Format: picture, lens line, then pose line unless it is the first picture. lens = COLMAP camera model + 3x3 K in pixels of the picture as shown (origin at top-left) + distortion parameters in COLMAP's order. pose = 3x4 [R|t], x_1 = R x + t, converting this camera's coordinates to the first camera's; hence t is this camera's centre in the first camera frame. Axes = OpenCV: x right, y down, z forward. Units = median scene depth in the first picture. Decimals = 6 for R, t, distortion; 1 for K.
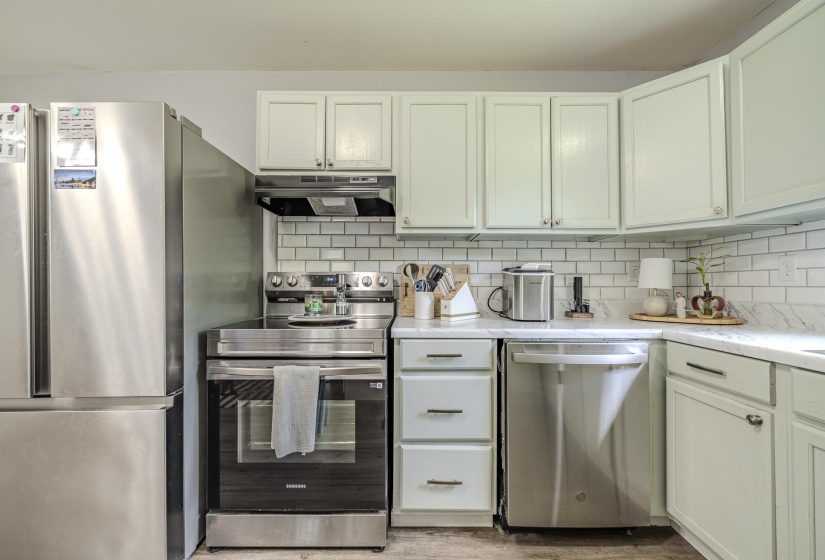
lens RADIAL K [[335.3, 0, 411.8], [0, 335.3, 281.5], [0, 0, 1]] dist [0.002300, -0.001784]
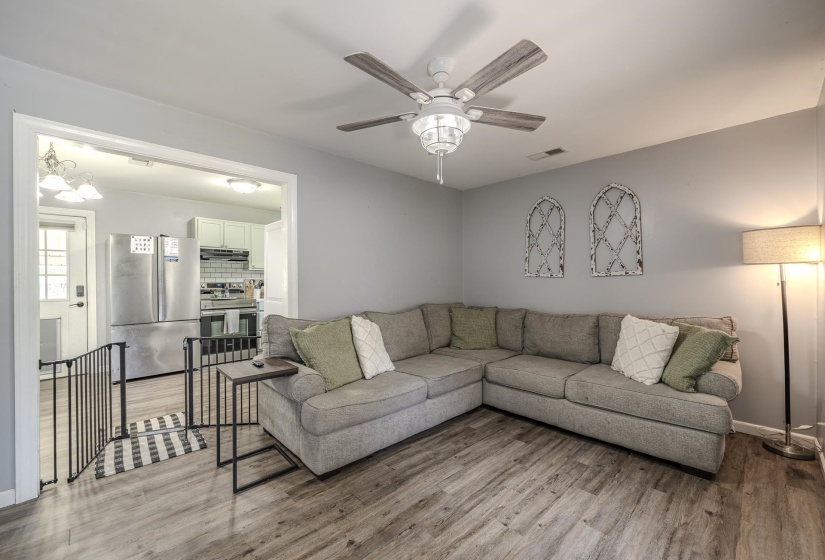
lens RADIAL K [[335.3, 0, 415.7], [0, 335.3, 283.8], [0, 0, 1]] dist [0.002300, -0.001784]
pose [[0.716785, -0.003740, 0.697284, -1.278926], [-0.017365, 0.999580, 0.023212, -0.136677], [-0.697078, -0.028746, 0.716419, -2.616405]]
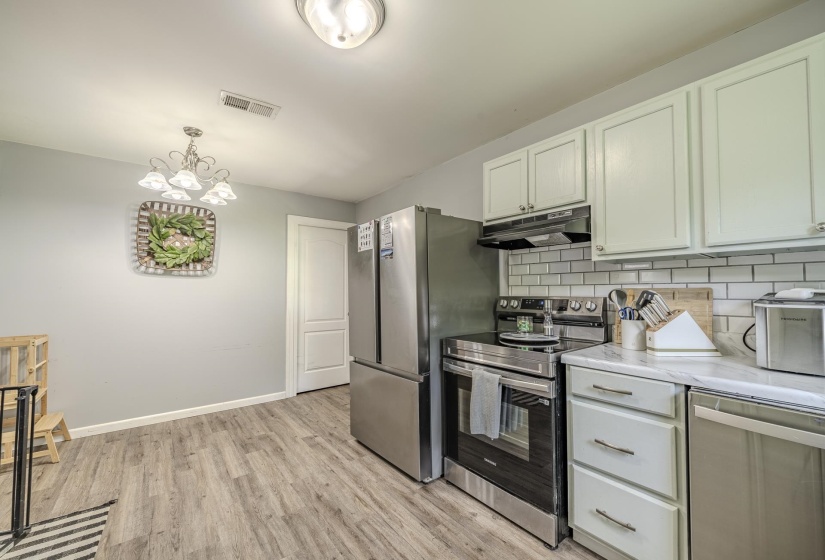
lens RADIAL K [[335.3, 0, 411.0], [0, 335.3, 280.8], [0, 0, 1]] dist [0.002300, -0.001784]
pose [[0.612651, -0.028430, -0.789842, 0.490049], [0.014730, 0.999590, -0.024554, -0.077690], [0.790216, 0.003409, 0.612819, -0.068403]]
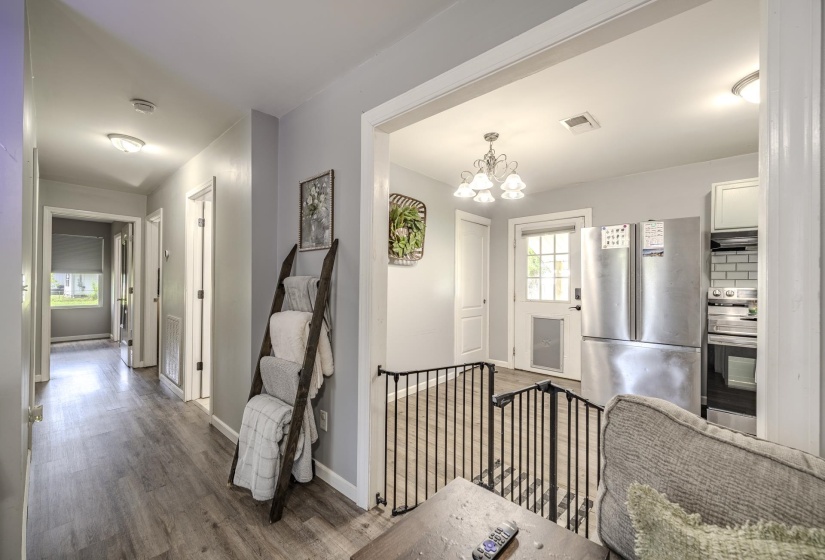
lens RADIAL K [[335.3, 0, 414.4], [0, 335.3, 281.1], [0, 0, 1]] dist [0.002300, -0.001784]
pose [[0.749259, 0.011514, -0.662177, -0.540926], [0.001155, 0.999825, 0.018691, -0.117531], [0.662276, -0.014769, 0.749114, -1.541204]]
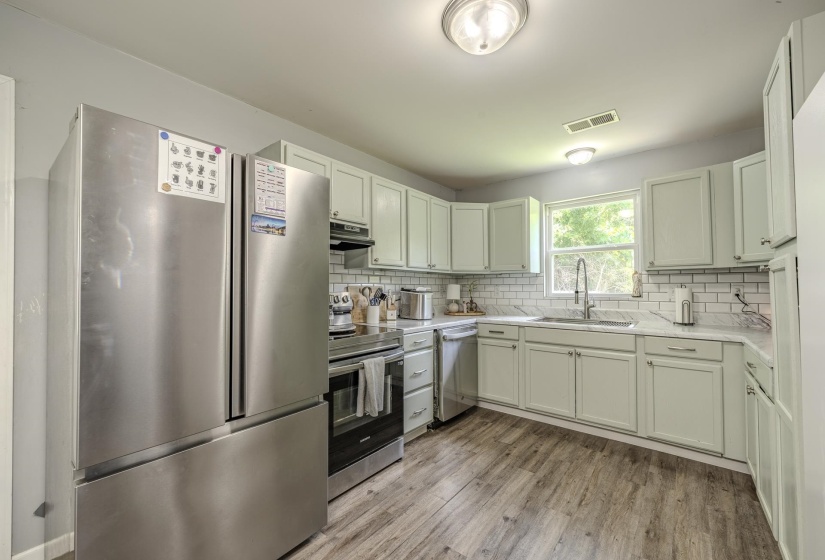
lens RADIAL K [[335.3, 0, 412.8], [0, 335.3, 281.3], [0, 0, 1]] dist [0.002300, -0.001784]
pose [[0.630428, 0.014581, 0.776110, -1.259861], [-0.009629, 0.999894, -0.010963, -0.078927], [-0.776188, -0.000561, 0.630502, -0.107793]]
